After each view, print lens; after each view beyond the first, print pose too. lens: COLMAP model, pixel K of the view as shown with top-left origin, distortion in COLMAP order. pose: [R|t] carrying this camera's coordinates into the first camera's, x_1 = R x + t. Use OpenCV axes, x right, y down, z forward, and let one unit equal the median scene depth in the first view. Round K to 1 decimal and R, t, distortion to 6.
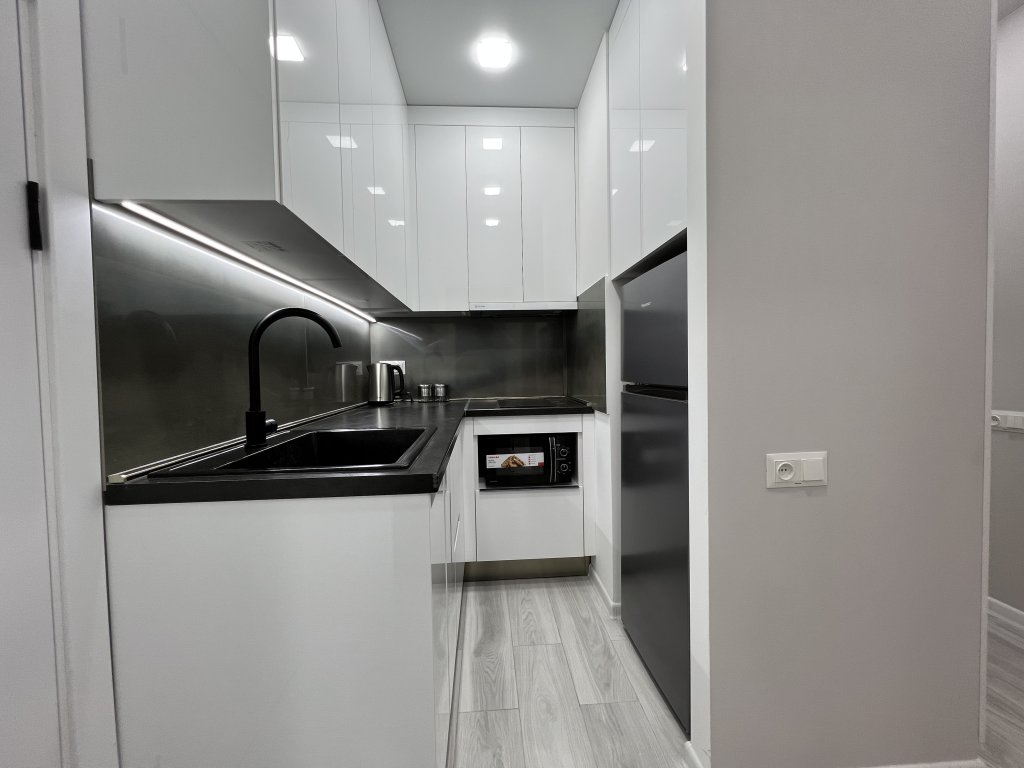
lens RADIAL K [[407.5, 0, 510.0], [0, 407.5, 377.6], [0, 0, 1]] dist [-0.000132, 0.000131]
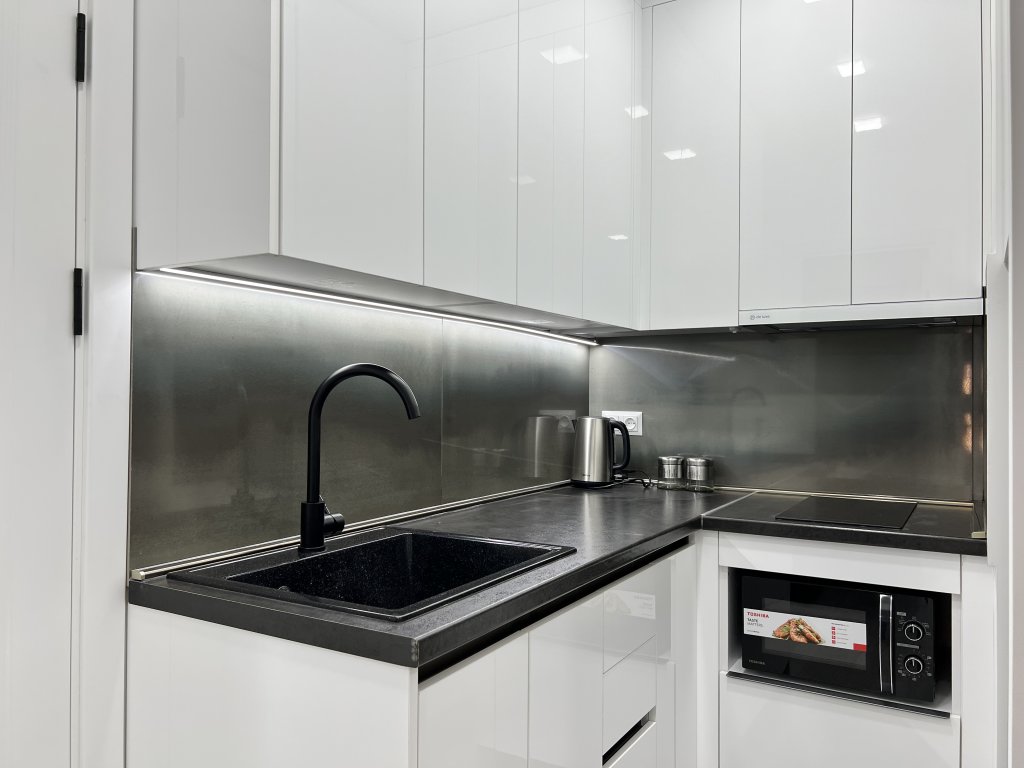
lens RADIAL K [[761.2, 0, 512.0], [0, 761.2, 384.0], [0, 0, 1]] dist [0.068848, -0.103453]
pose [[0.826419, 0.015109, -0.562853, 0.242979], [-0.036167, 0.999000, -0.026286, -0.057594], [0.561893, 0.042080, 0.826139, 0.014931]]
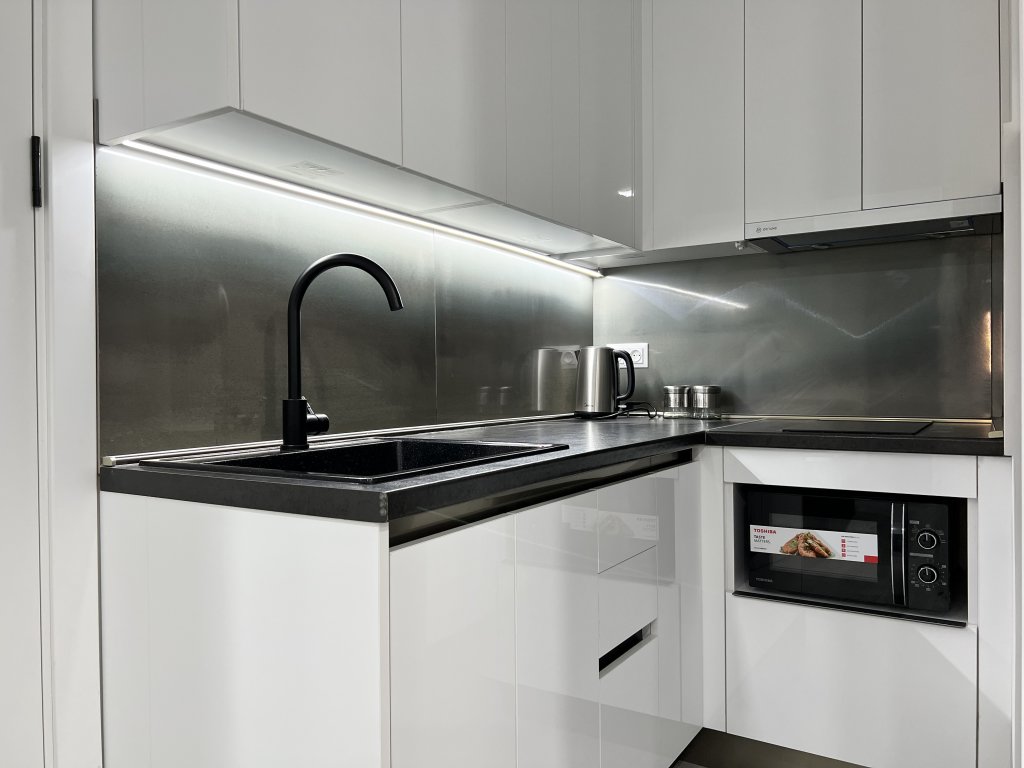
lens RADIAL K [[761.2, 0, 512.0], [0, 761.2, 384.0], [0, 0, 1]] dist [0.068848, -0.103453]
pose [[0.813820, 0.016054, -0.580896, 0.248084], [-0.020768, 0.999783, -0.001465, 0.024737], [0.580746, 0.013256, 0.813977, 0.058752]]
